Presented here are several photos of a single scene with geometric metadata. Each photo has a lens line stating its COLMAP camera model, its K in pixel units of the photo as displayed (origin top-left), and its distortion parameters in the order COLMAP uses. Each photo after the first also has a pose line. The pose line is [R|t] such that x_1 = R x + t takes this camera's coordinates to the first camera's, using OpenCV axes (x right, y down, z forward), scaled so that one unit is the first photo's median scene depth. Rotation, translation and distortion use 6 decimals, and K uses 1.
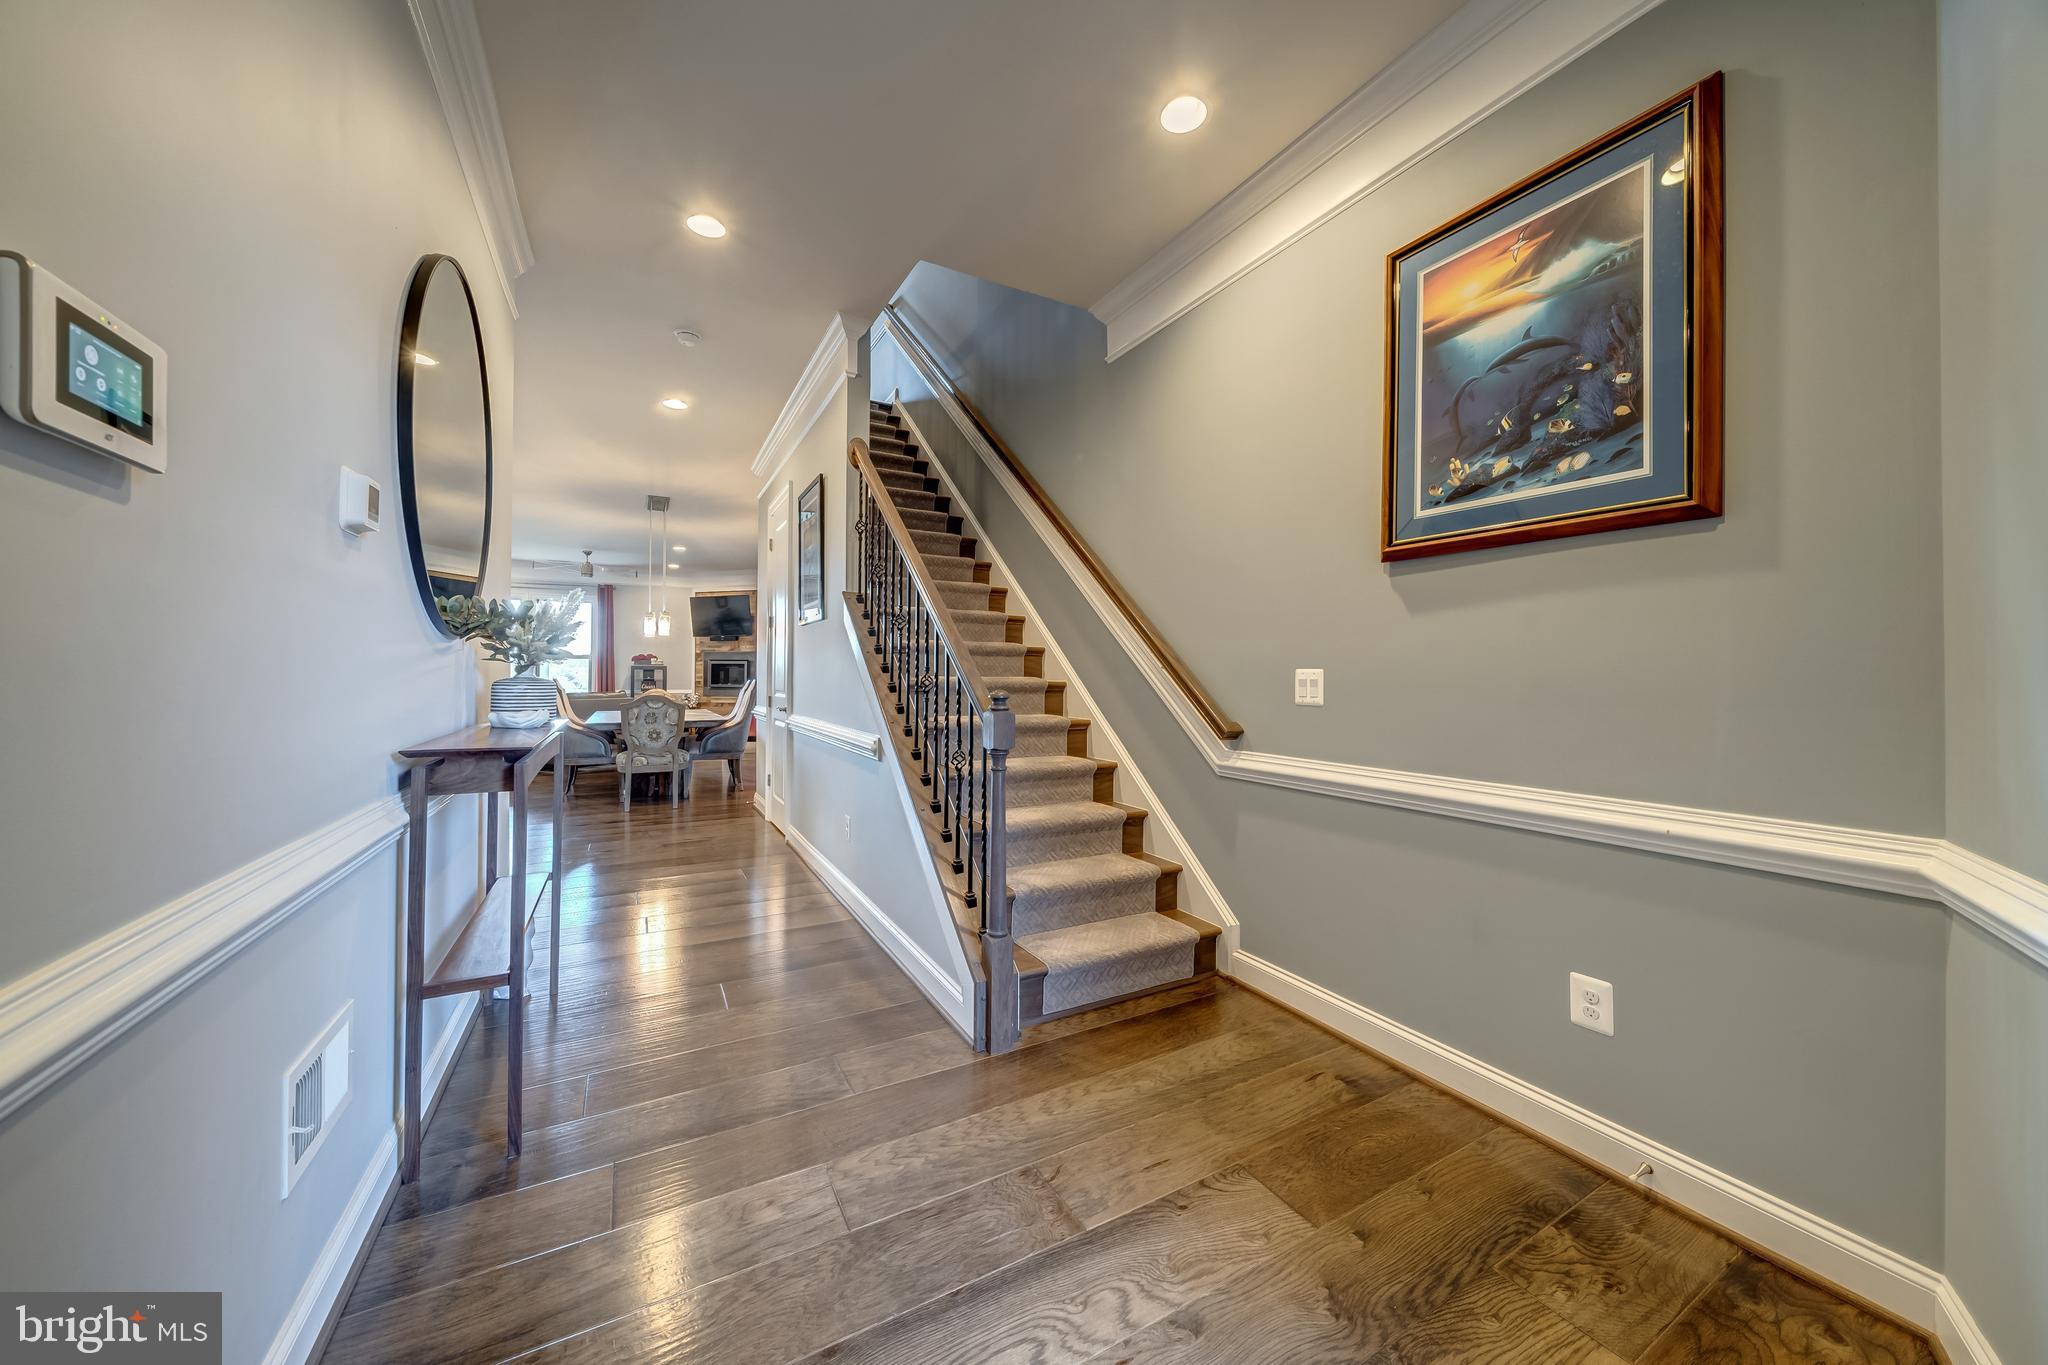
lens RADIAL K [[711.7, 0, 1024.9], [0, 711.7, 671.6], [0, 0, 1]] dist [-0.008270, 0.000242]
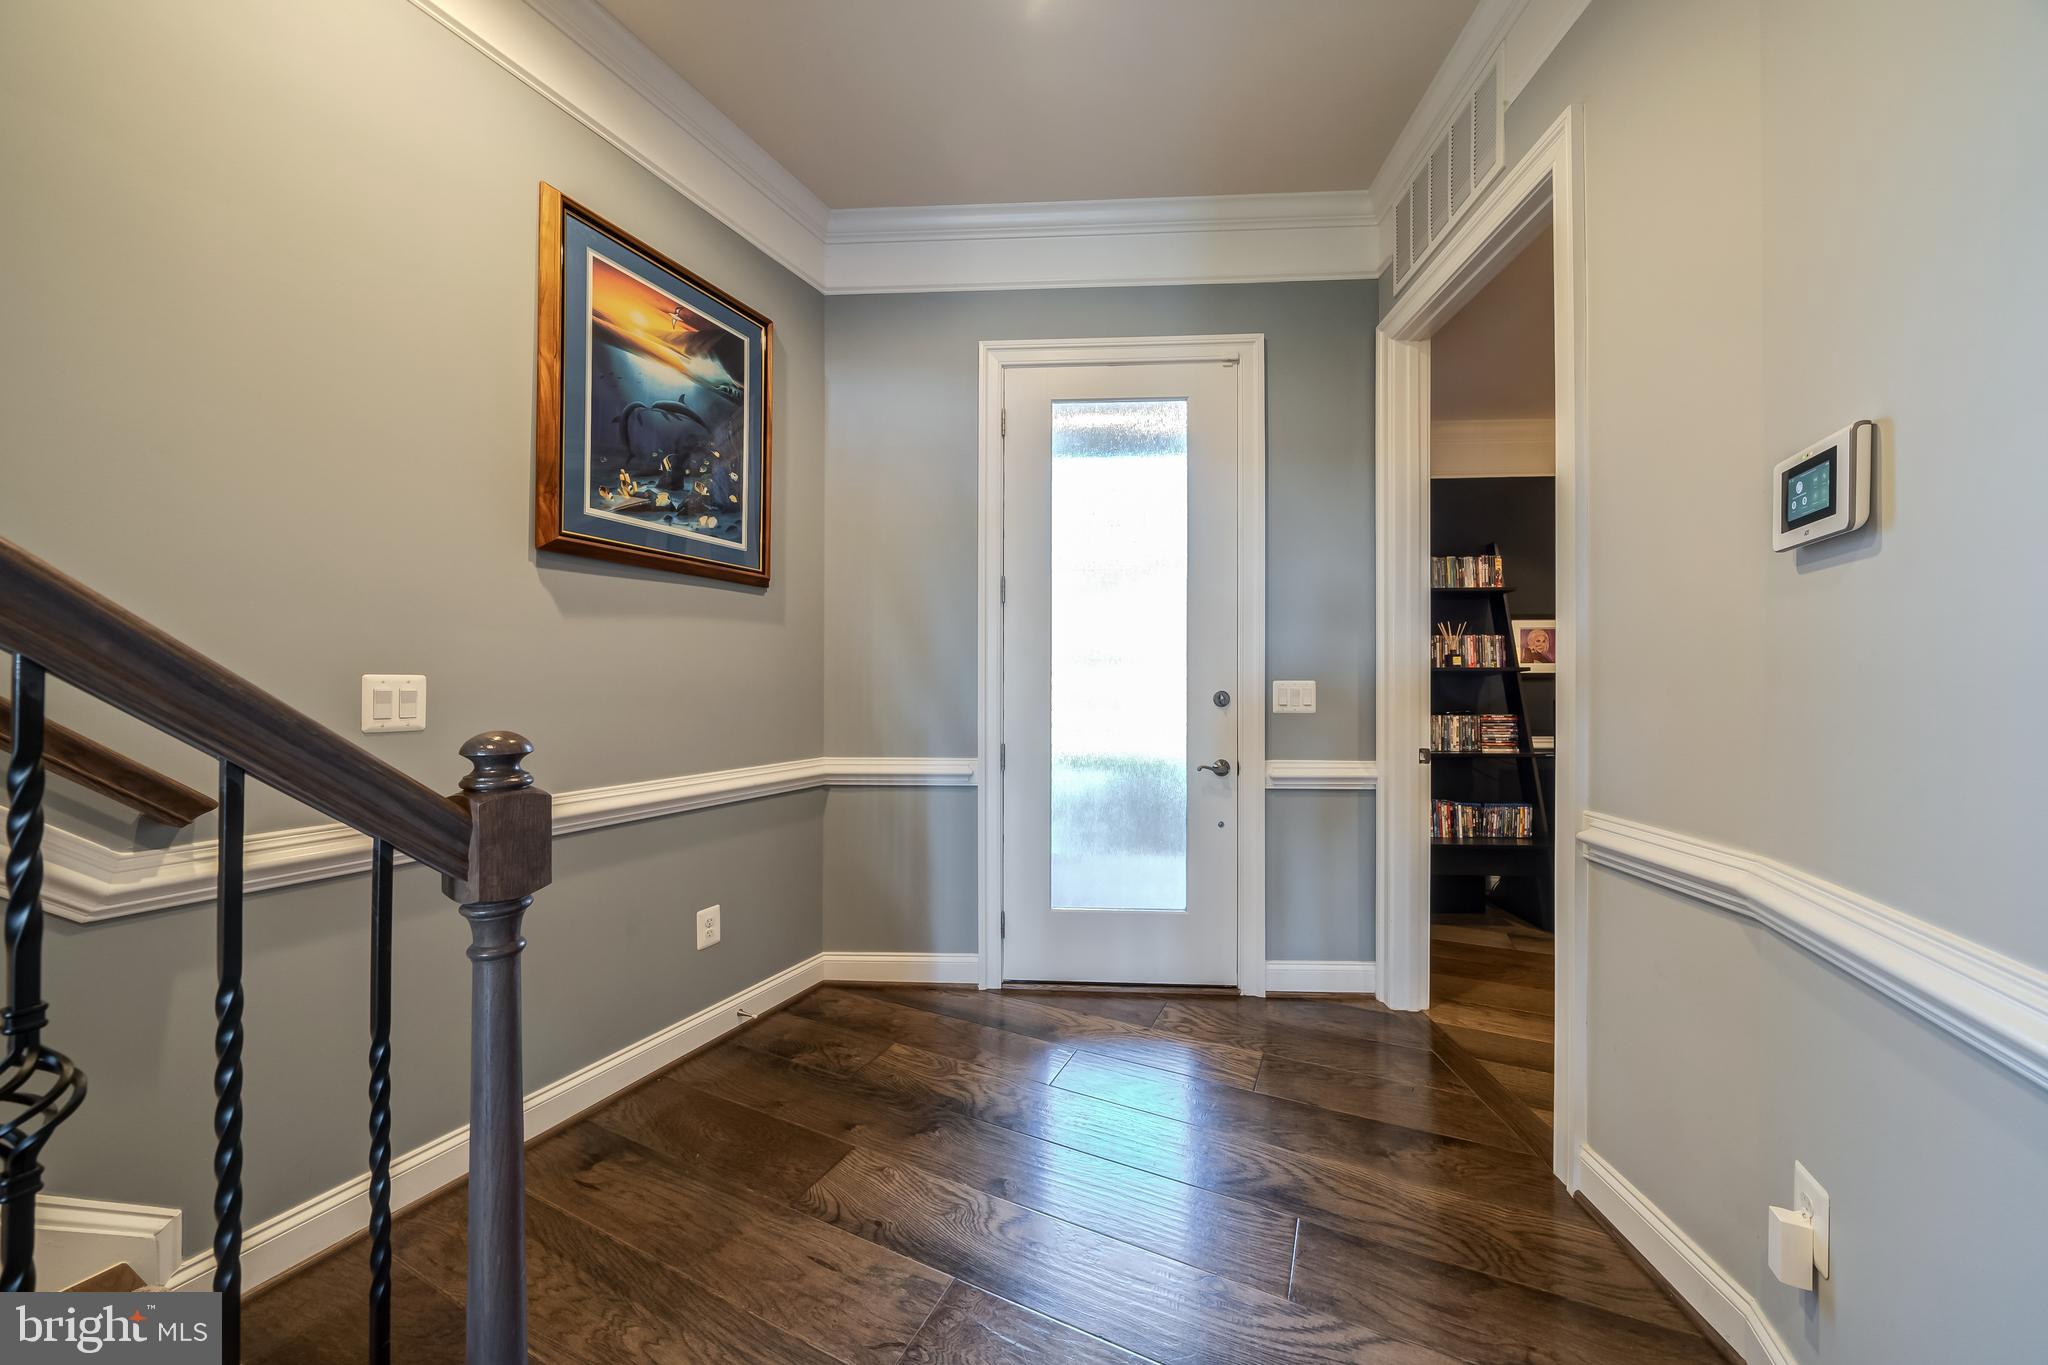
lens RADIAL K [[711.7, 0, 1009.1], [0, 711.7, 687.7], [0, 0, 1]] dist [-0.008270, 0.000242]
pose [[-0.572509, -0.010503, 0.819831, -0.600815], [-0.007470, 0.999943, 0.007594, -0.001741], [-0.819865, -0.001776, -0.572555, 1.242623]]
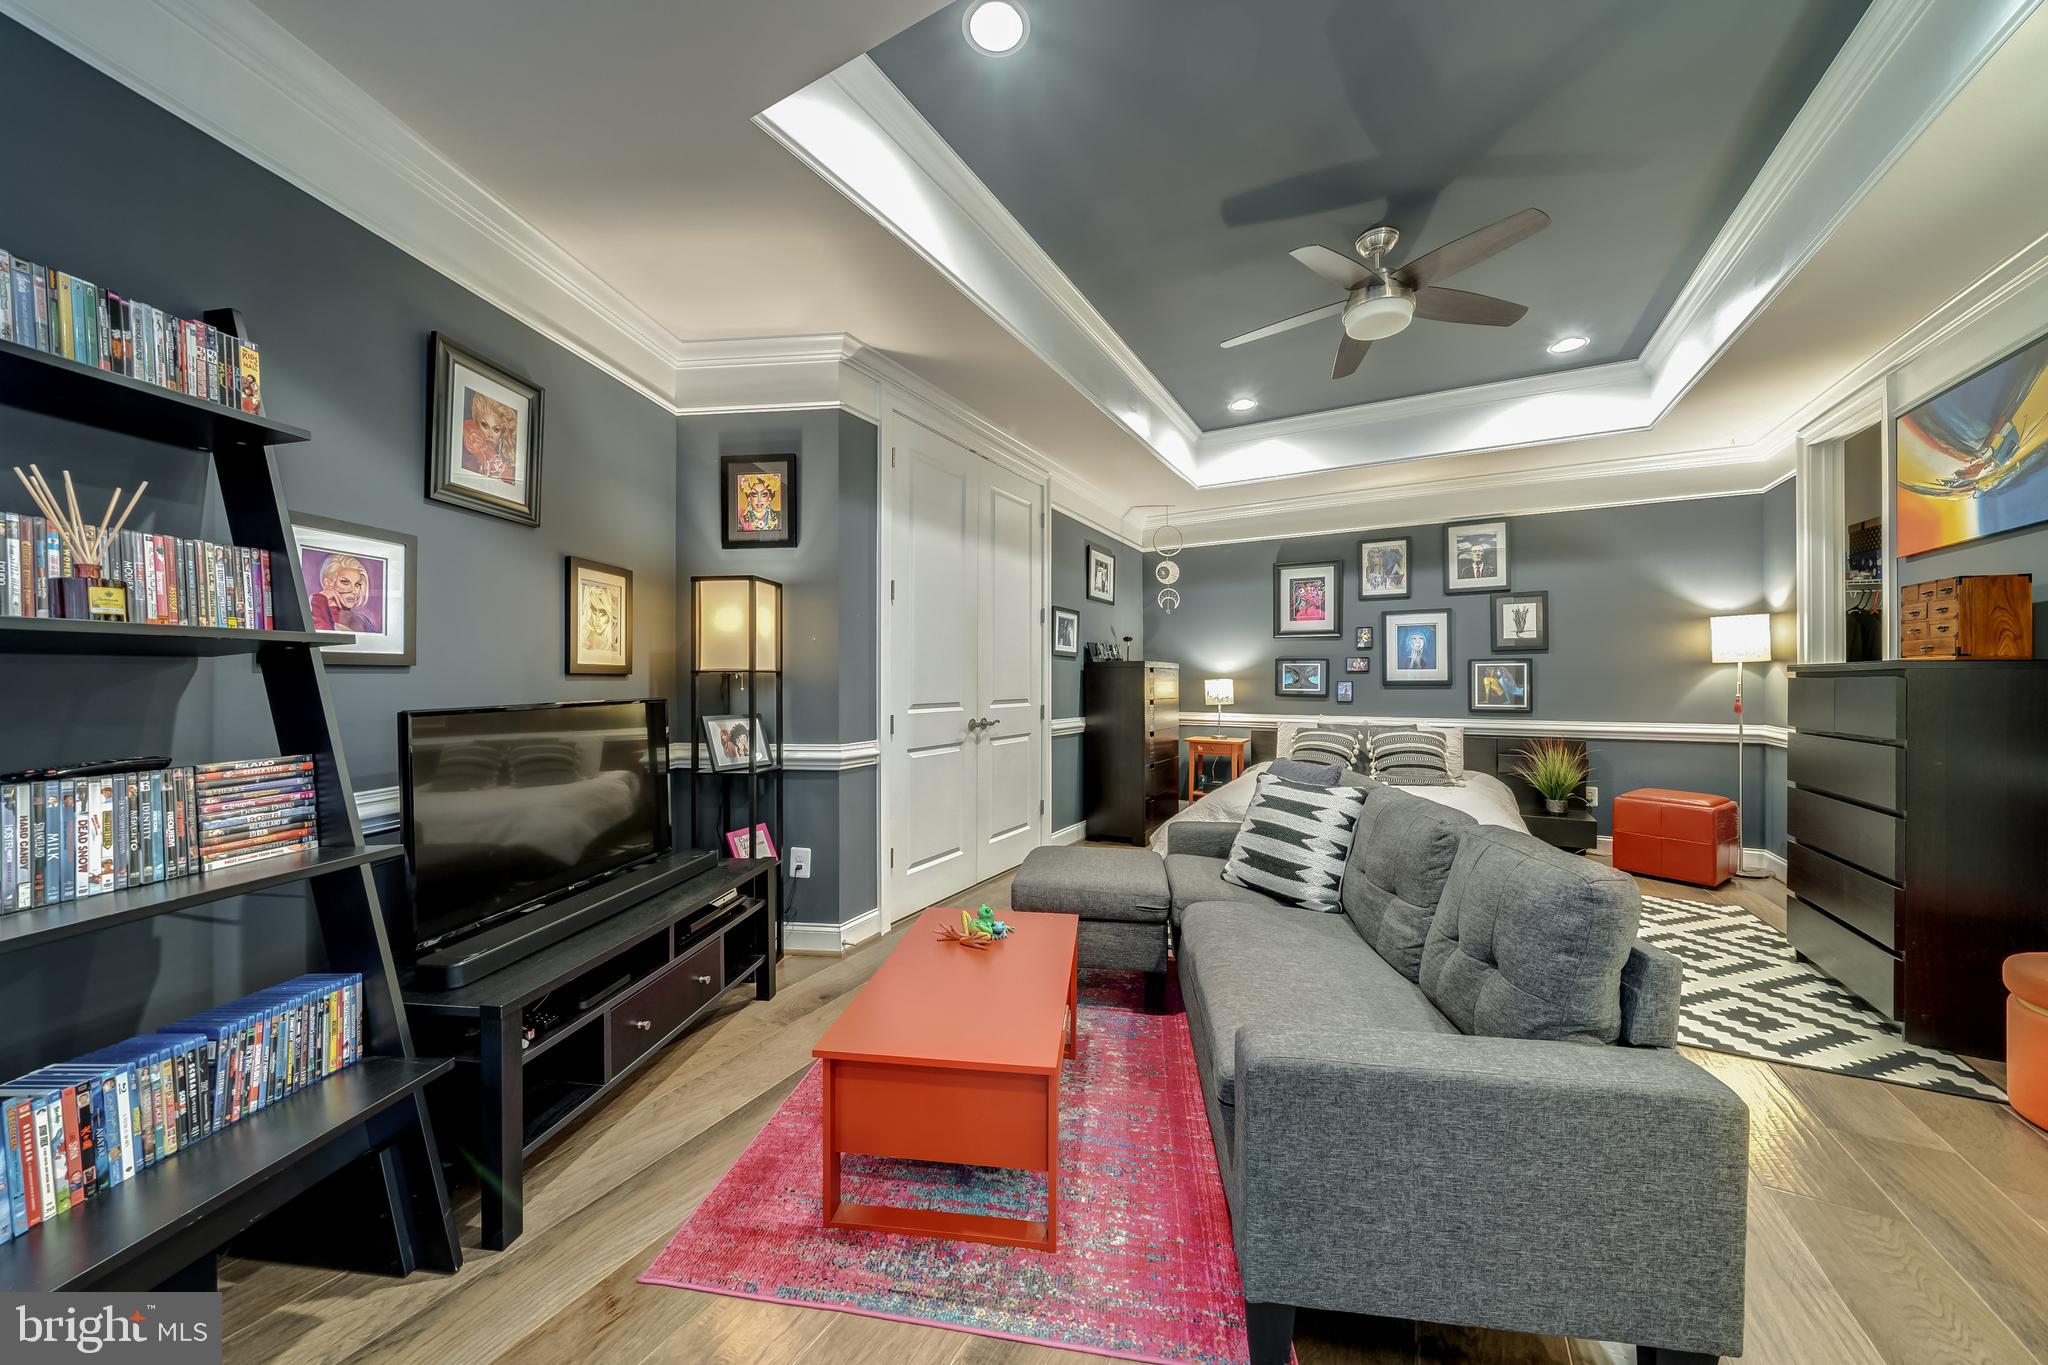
lens RADIAL K [[711.7, 0, 1024.8], [0, 711.7, 684.1], [0, 0, 1]] dist [-0.008270, 0.000242]
pose [[-0.864309, -0.008925, -0.502882, -0.402325], [-0.009708, 0.999952, -0.001061, -0.003202], [0.502868, 0.003965, -0.864354, 0.775519]]
